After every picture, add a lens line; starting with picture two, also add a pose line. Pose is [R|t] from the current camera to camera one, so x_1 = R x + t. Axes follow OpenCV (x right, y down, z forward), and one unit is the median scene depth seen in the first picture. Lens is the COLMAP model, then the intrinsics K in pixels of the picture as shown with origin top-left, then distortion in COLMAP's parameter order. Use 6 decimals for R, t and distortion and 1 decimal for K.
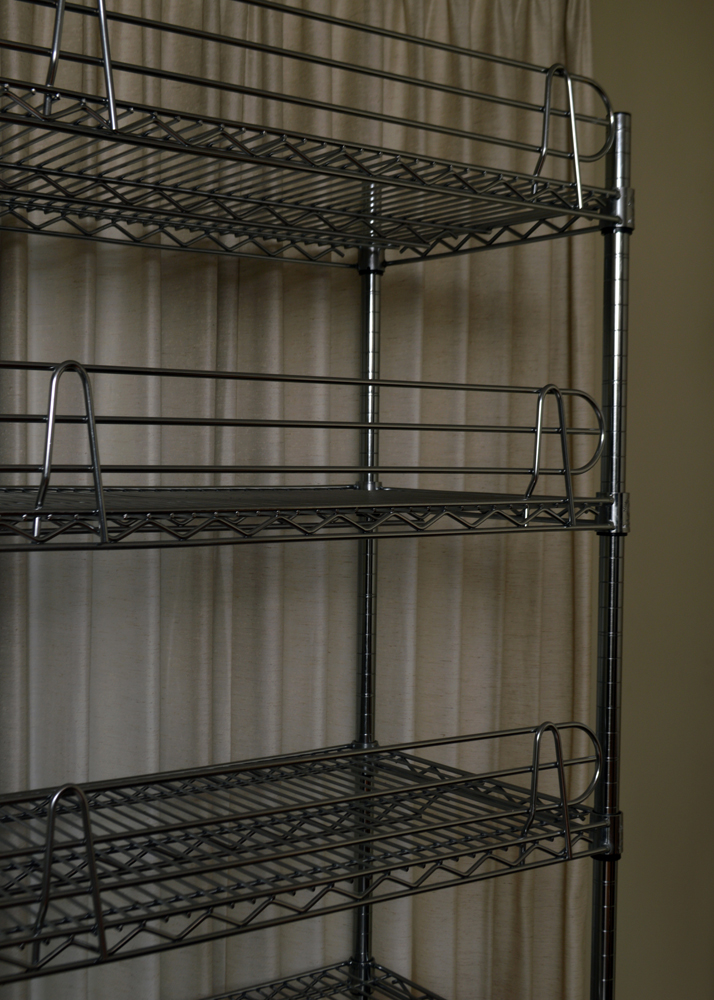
lens RADIAL K [[1365.0, 0, 357.0], [0, 1365.0, 500.0], [0, 0, 1]] dist [-0.020056, -0.029025]
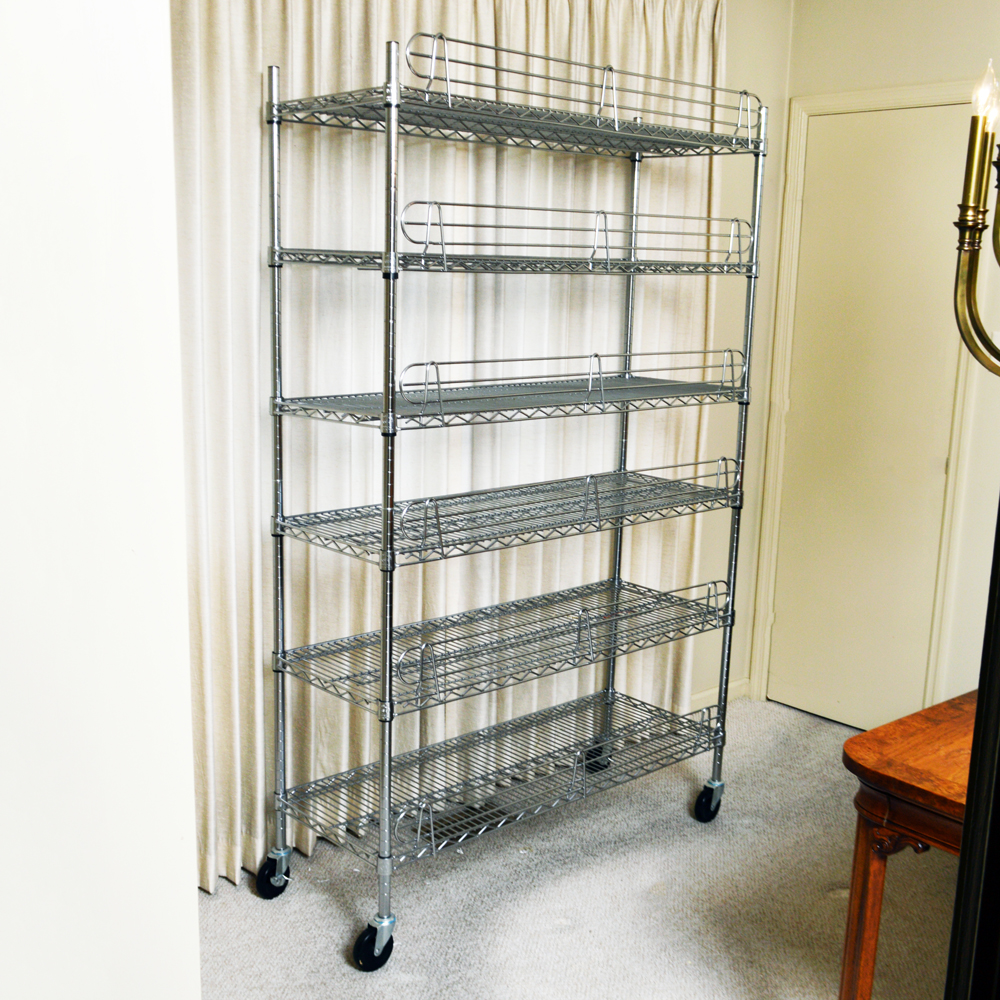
lens RADIAL K [[1251.8, 0, 501.4], [0, 1251.8, 531.8], [0, 0, 1]] dist [-0.004875, -0.013003]
pose [[0.993087, -0.014325, 0.116504, -0.475103], [-0.007724, 0.982399, 0.186637, 0.050026], [-0.117127, -0.186246, 0.975497, -1.124556]]
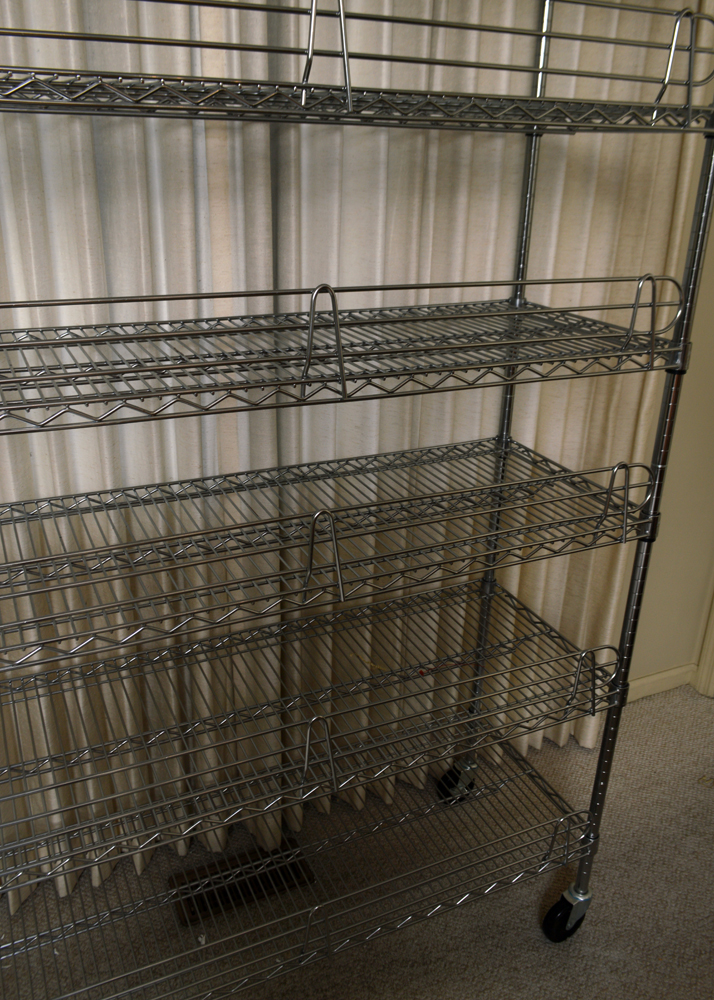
lens RADIAL K [[844.3, 0, 357.0], [0, 844.3, 500.0], [0, 0, 1]] dist [-0.010993, 0.006120]
pose [[0.983943, 0.081352, -0.158865, -0.002859], [-0.019892, 0.934522, 0.355348, 0.060442], [0.177372, -0.346482, 0.921135, 0.029424]]
